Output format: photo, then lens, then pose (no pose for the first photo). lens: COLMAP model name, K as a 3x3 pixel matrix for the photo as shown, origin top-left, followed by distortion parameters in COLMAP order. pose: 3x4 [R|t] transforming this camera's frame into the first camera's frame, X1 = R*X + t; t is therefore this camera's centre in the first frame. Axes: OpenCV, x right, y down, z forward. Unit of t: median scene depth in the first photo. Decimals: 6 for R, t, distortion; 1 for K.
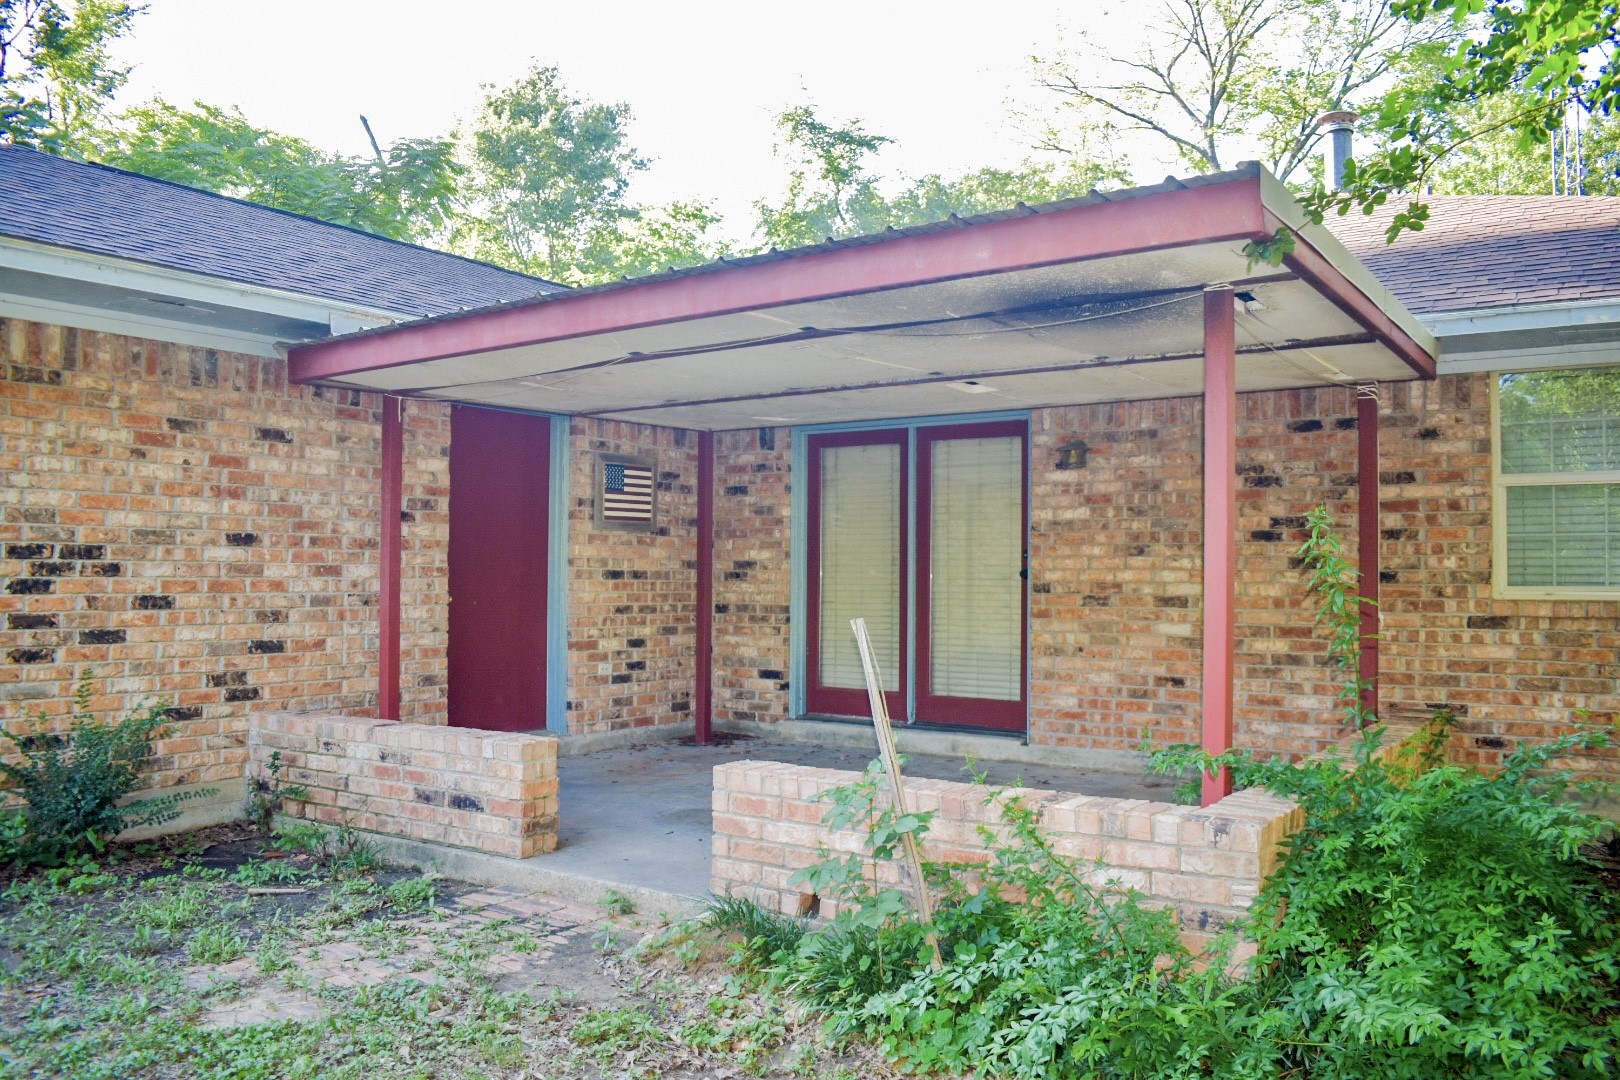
lens RADIAL K [[1263.7, 0, 816.4], [0, 1263.7, 547.4], [0, 0, 1]] dist [-0.096670, 0.015143]
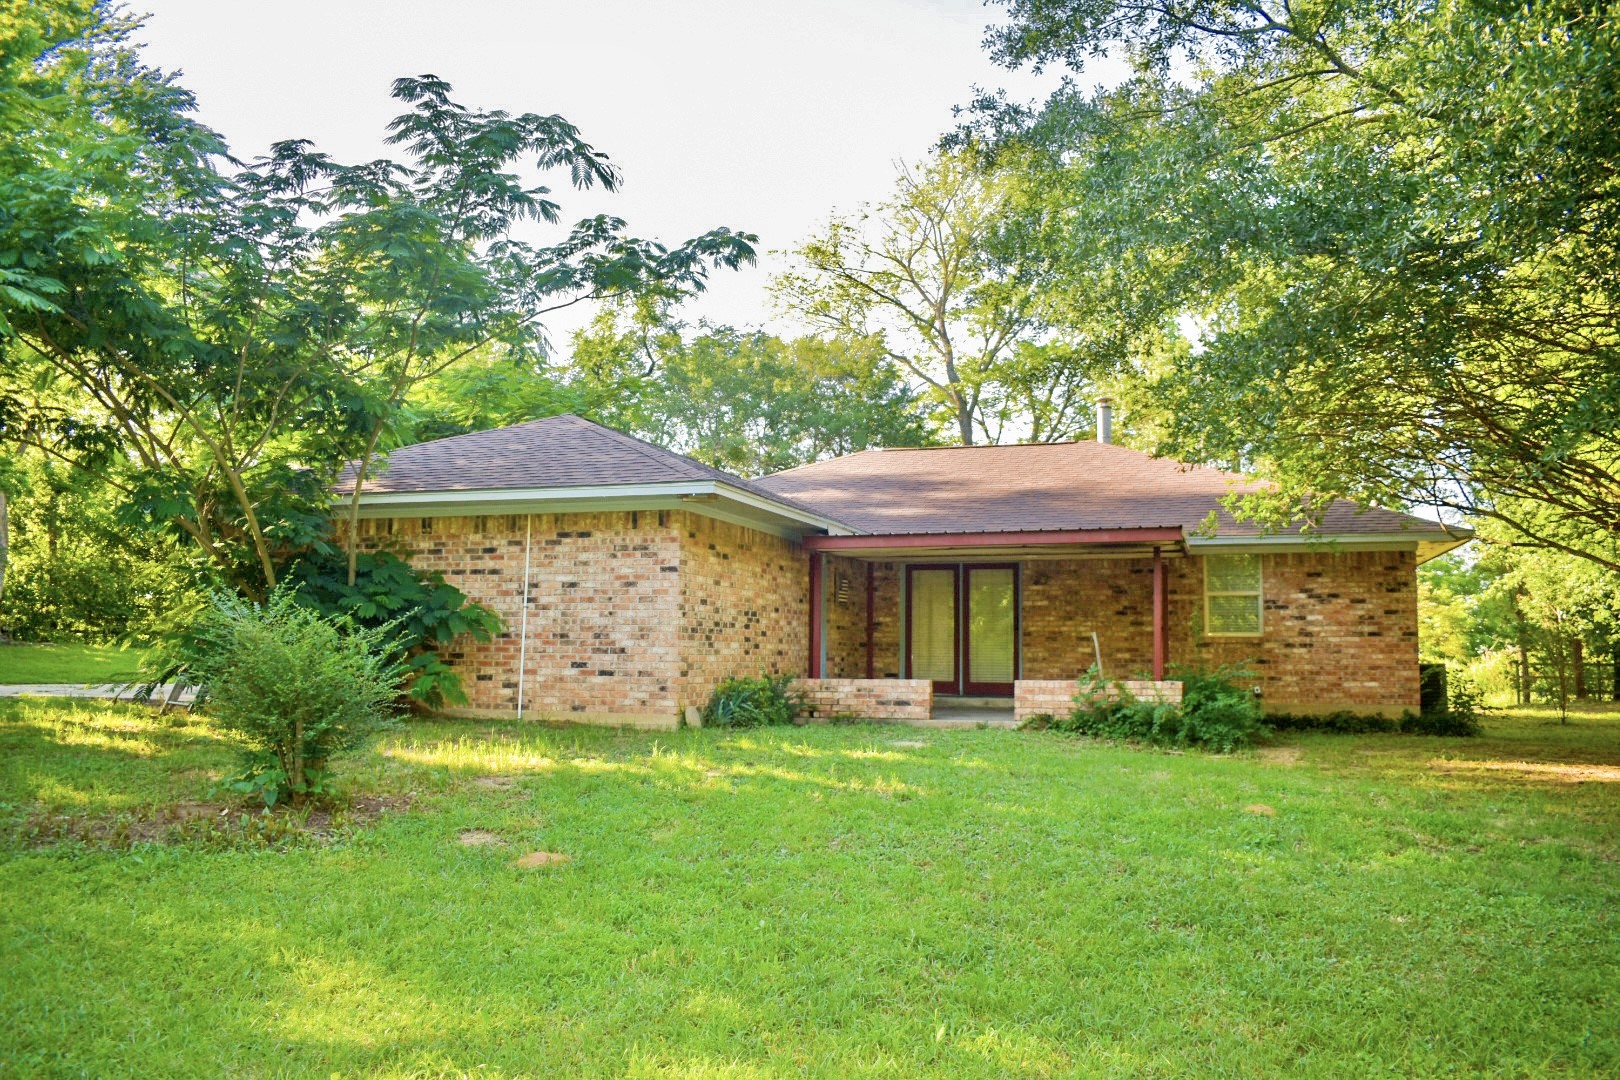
lens RADIAL K [[1263.7, 0, 809.7], [0, 1263.7, 535.1], [0, 0, 1]] dist [-0.096670, 0.015143]
pose [[0.959466, 0.029586, 0.280267, -0.891454], [-0.010727, 0.997587, -0.068587, 0.013499], [-0.281620, 0.062801, 0.957469, -1.185459]]
